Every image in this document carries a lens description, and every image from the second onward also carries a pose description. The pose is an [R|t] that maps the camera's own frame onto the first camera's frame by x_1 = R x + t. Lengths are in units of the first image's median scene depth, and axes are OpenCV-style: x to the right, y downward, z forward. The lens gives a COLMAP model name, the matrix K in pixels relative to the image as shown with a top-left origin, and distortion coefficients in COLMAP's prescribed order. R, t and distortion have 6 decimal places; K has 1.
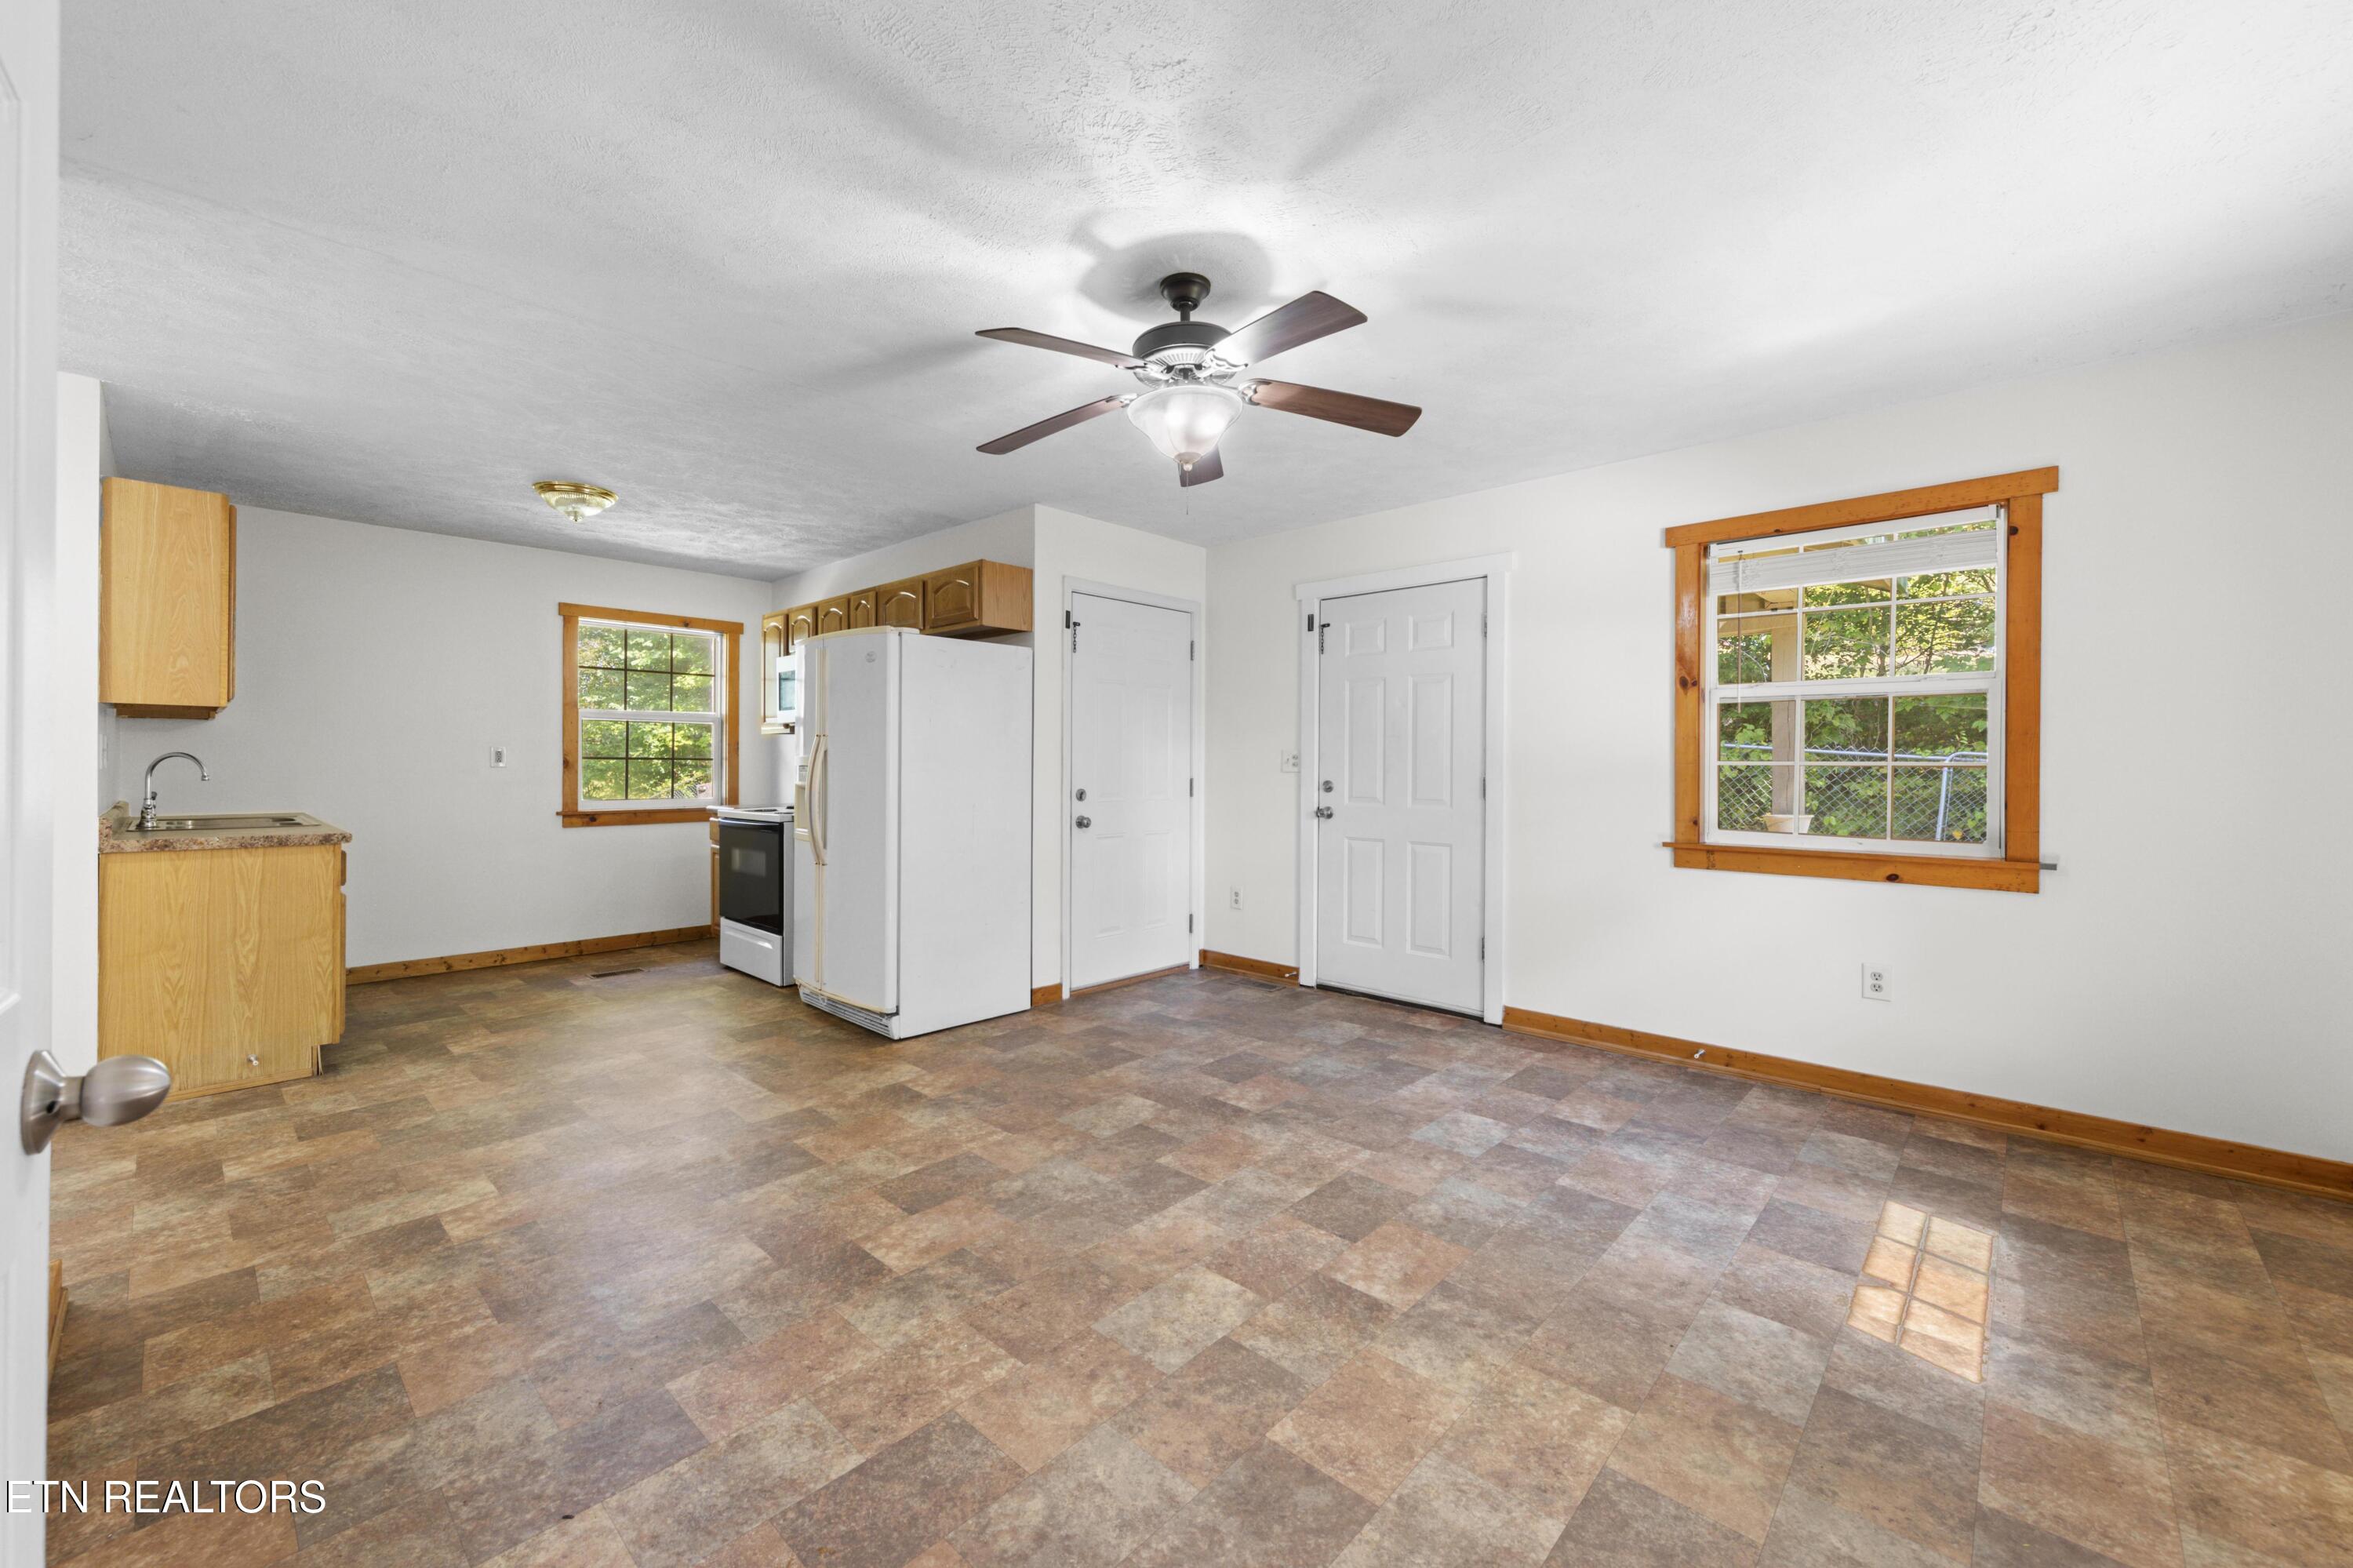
lens RADIAL K [[940.8, 0, 1149.4], [0, 940.8, 761.6], [0, 0, 1]] dist [0.014011, 0.000135]
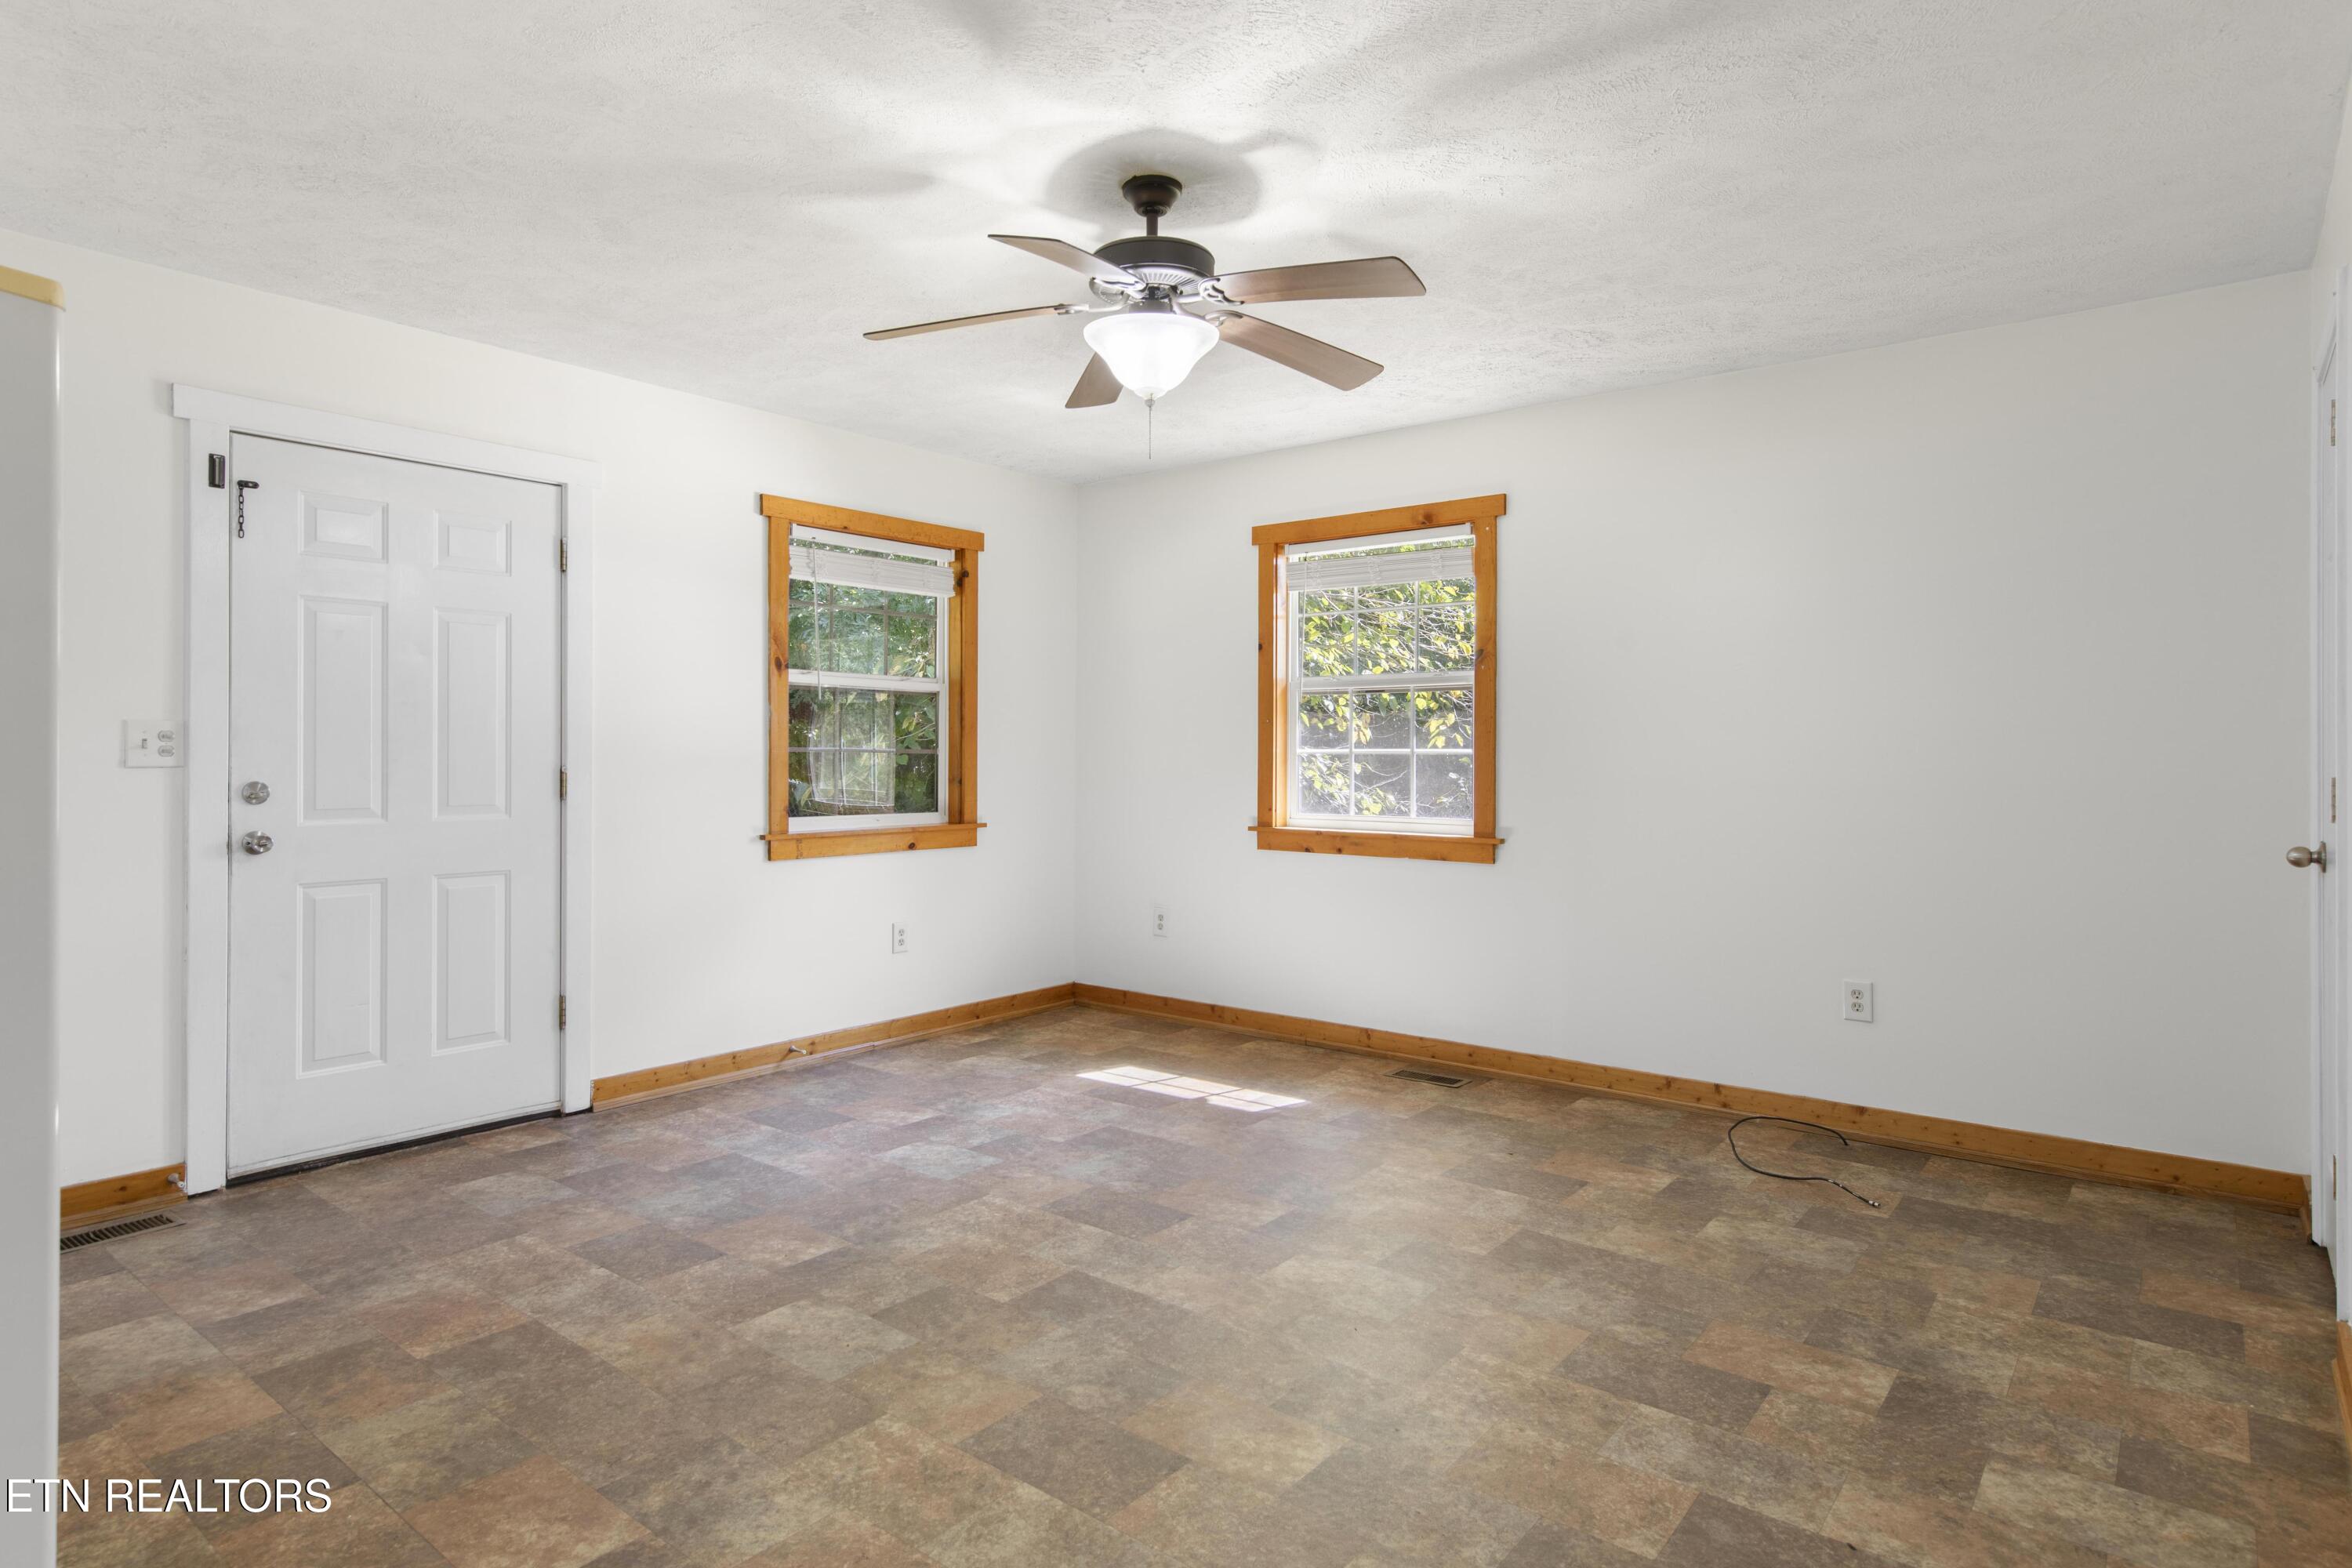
lens RADIAL K [[1284.3, 0, 1167.7], [0, 1284.3, 746.3], [0, 0, 1]] dist [0.008957, -0.000794]
pose [[-0.091618, 0.000969, 0.995794, -0.950844], [-0.005102, 0.999986, -0.001443, -0.001778], [-0.995781, -0.005213, -0.091612, 0.932170]]
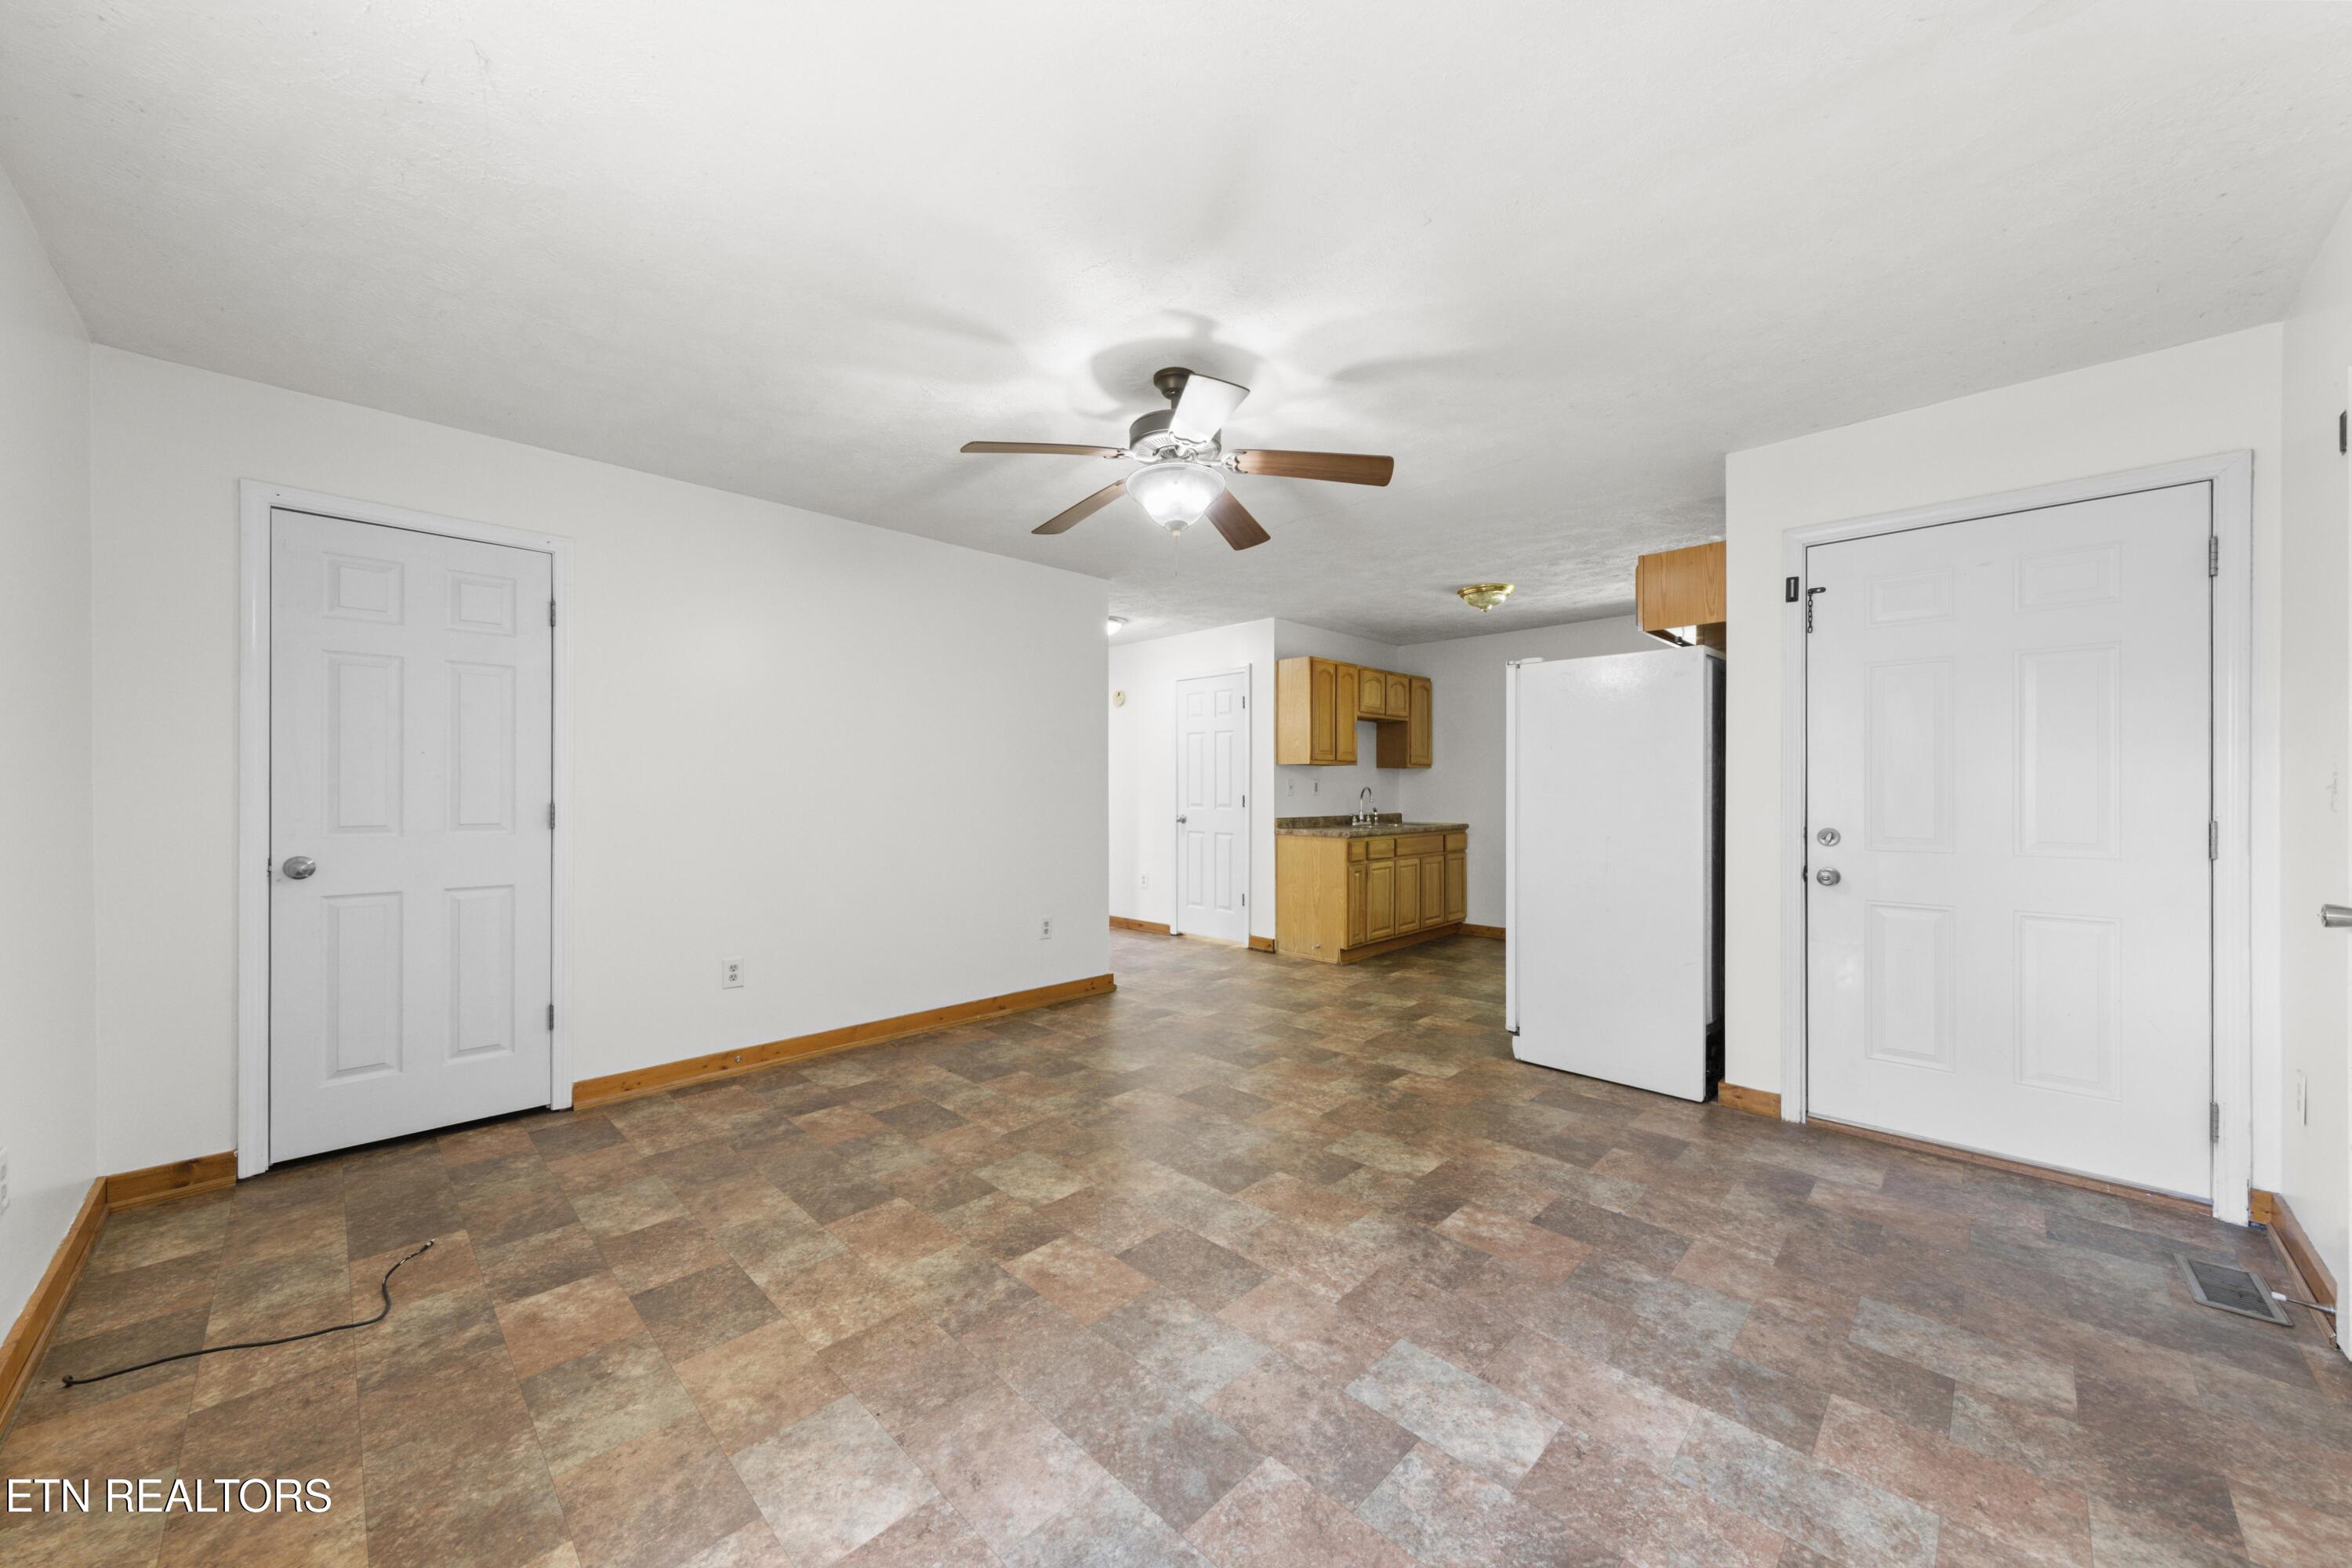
lens RADIAL K [[845.4, 0, 1160.3], [0, 845.4, 790.9], [0, 0, 1]] dist [0.016768, -0.002345]
pose [[-0.036608, -0.003283, -0.999324, 0.918420], [0.002337, 0.999992, -0.003371, 0.004104], [0.999327, -0.002458, -0.036600, 0.871418]]
